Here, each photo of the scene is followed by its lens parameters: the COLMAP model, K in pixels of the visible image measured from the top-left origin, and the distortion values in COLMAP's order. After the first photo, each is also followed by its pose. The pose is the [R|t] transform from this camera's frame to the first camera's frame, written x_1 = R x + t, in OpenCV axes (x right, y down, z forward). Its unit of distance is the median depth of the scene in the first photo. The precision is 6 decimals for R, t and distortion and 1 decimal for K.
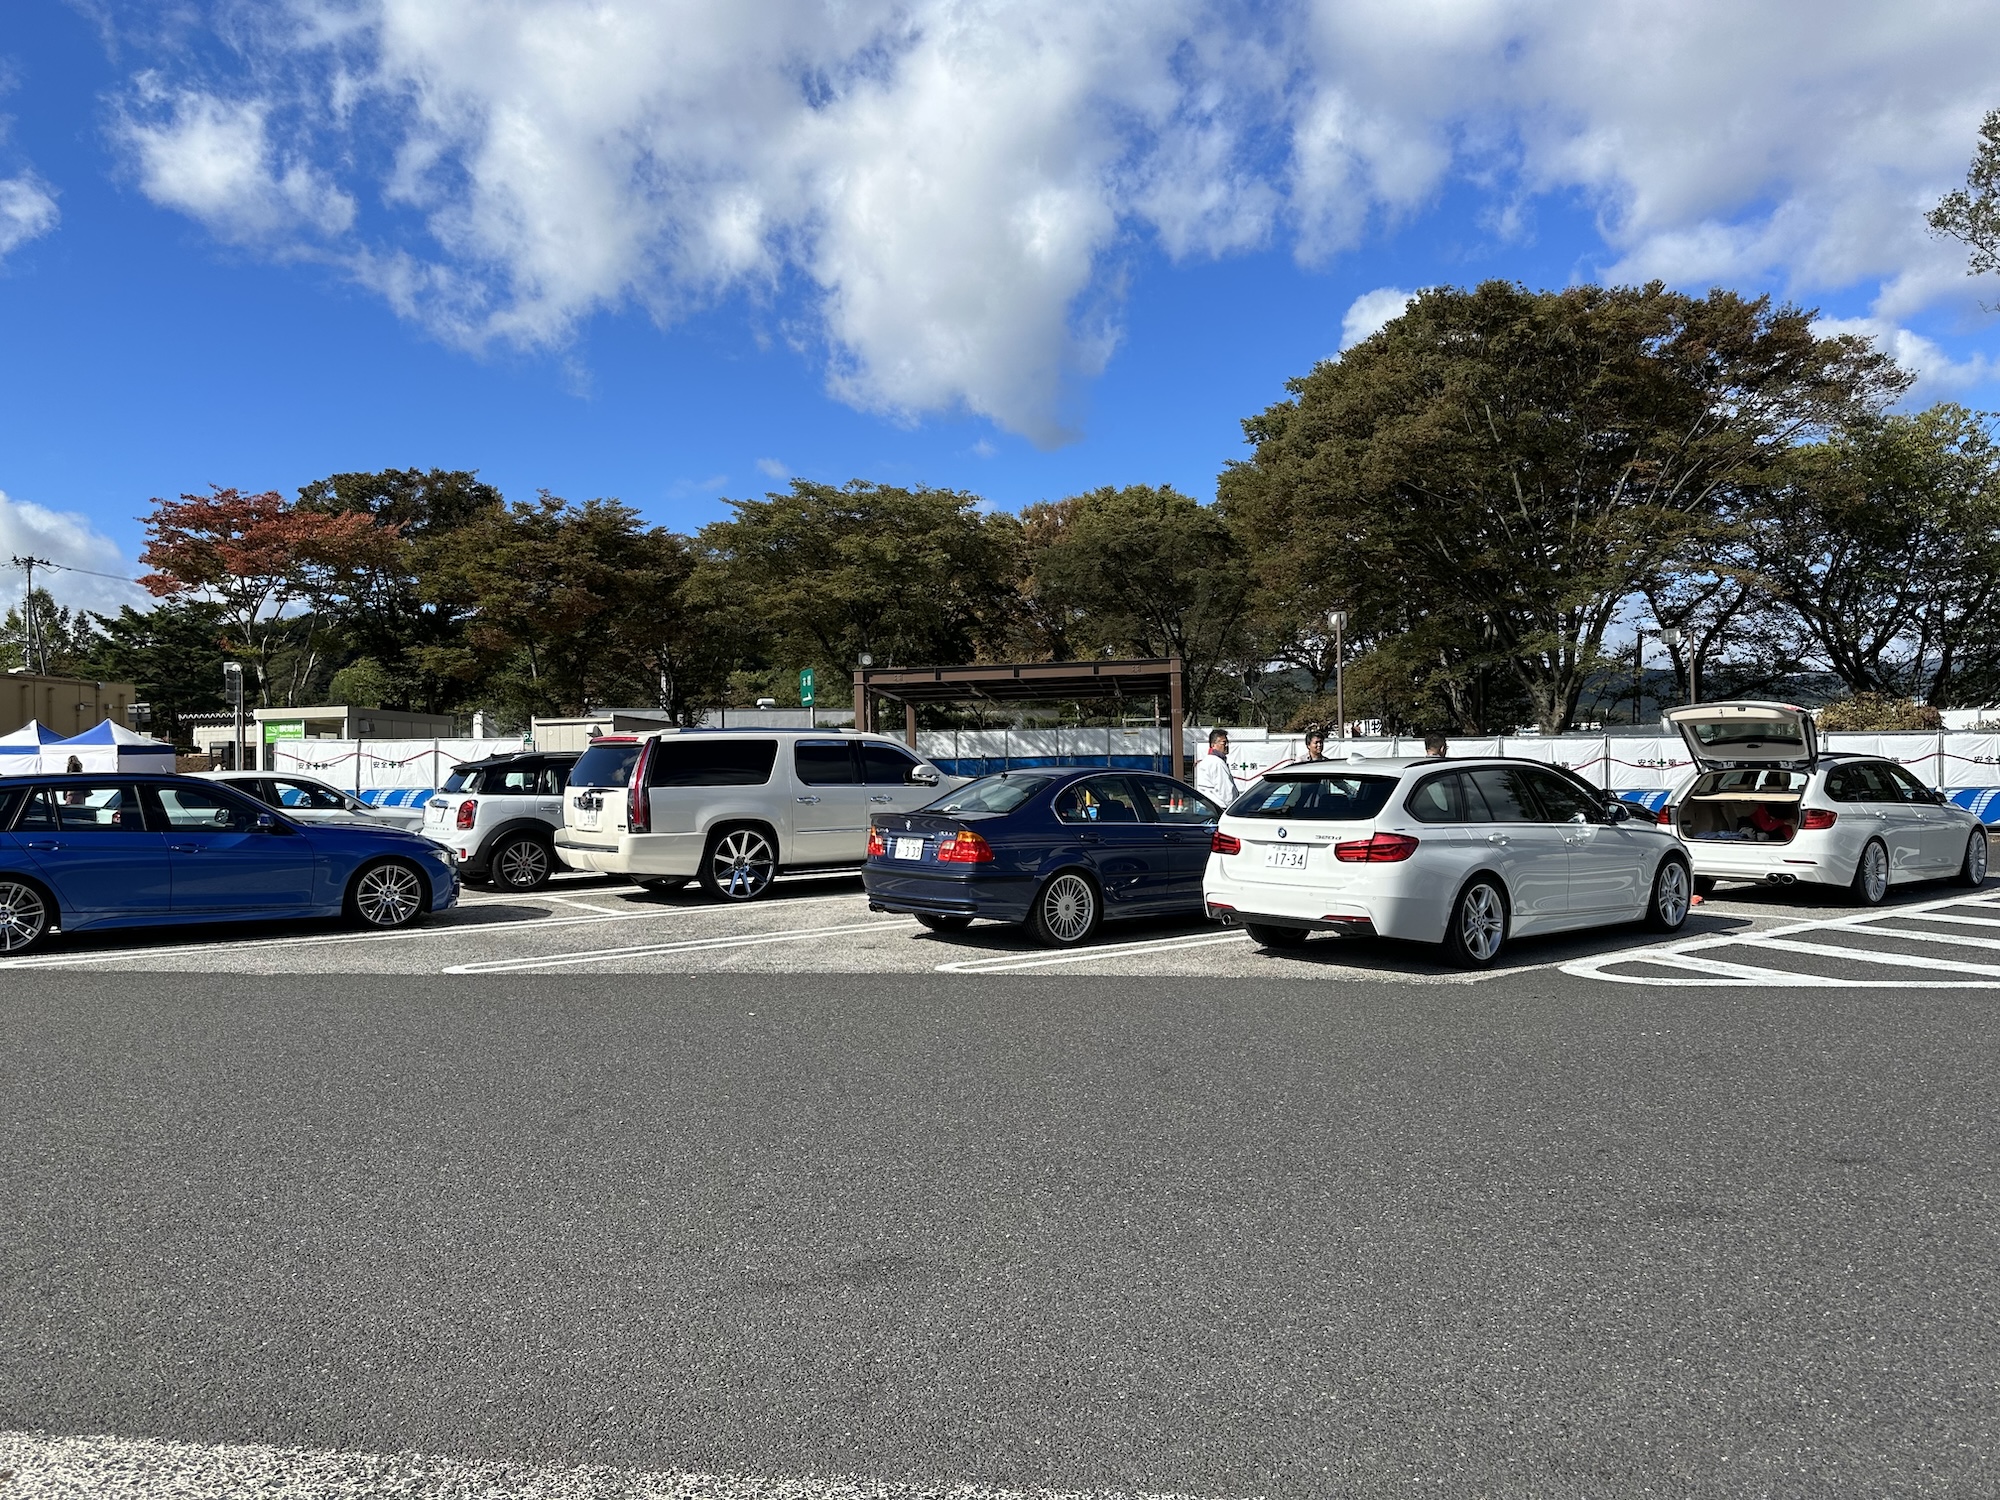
lens RADIAL K [[1402.0, 0, 994.4], [0, 1402.0, 781.4], [0, 0, 1]] dist [0.070340, -0.084021]
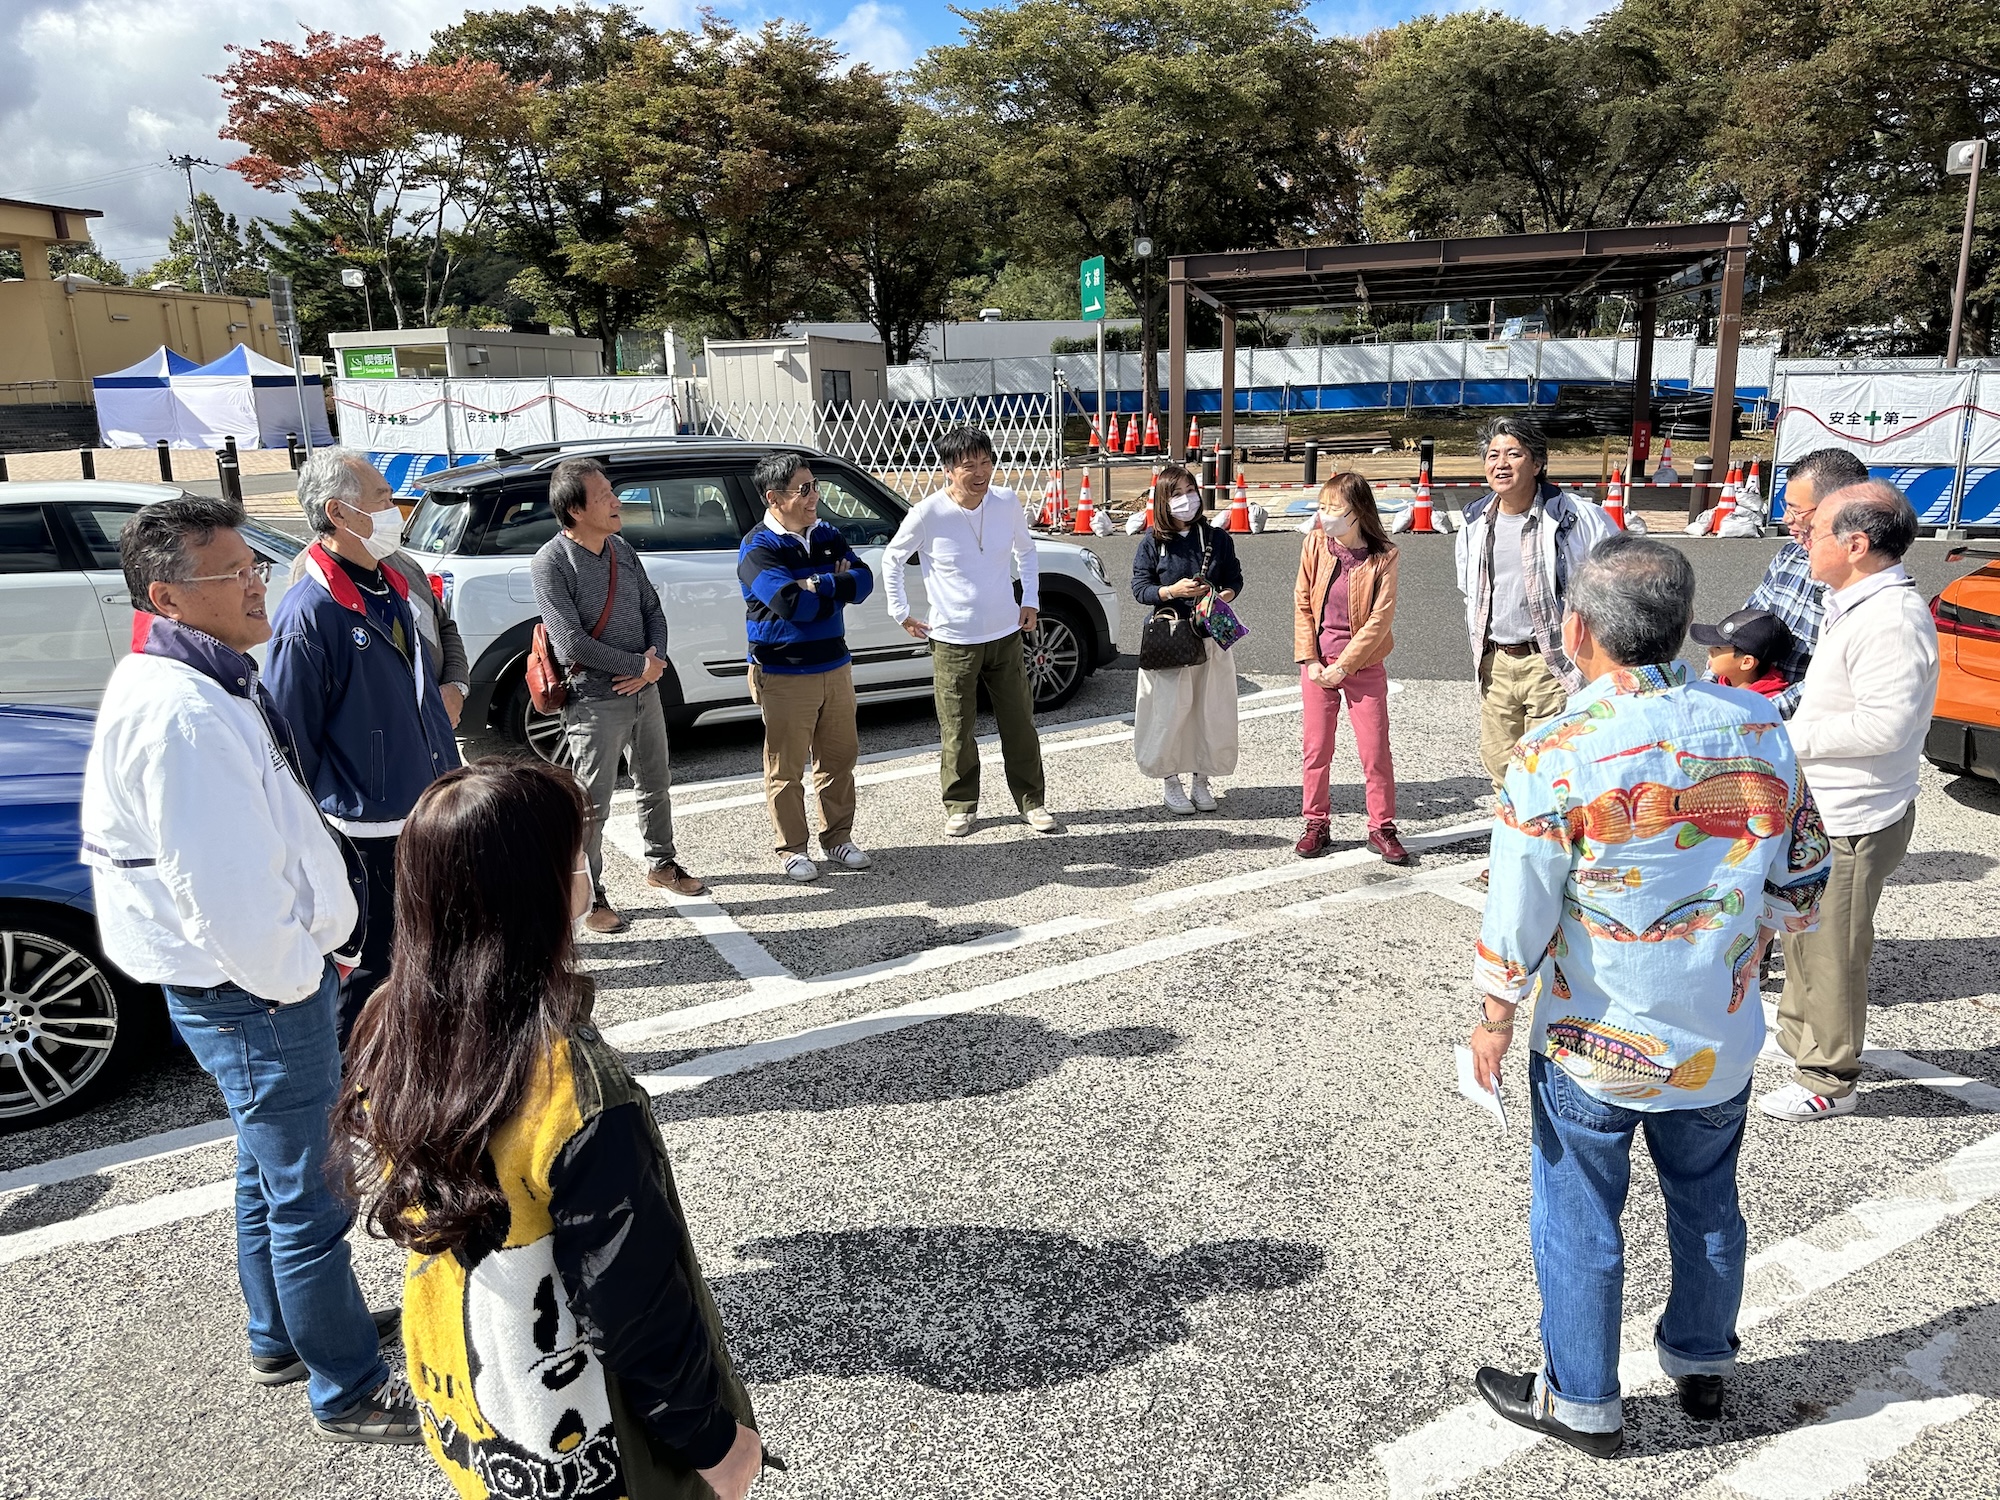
lens RADIAL K [[1402.0, 0, 1010.0], [0, 1402.0, 765.5], [0, 0, 1]] dist [0.070340, -0.084021]
pose [[0.990114, 0.029389, -0.137152, -0.050827], [0.006215, 0.967652, 0.252211, -0.013189], [0.140128, -0.250570, 0.957903, 0.220025]]
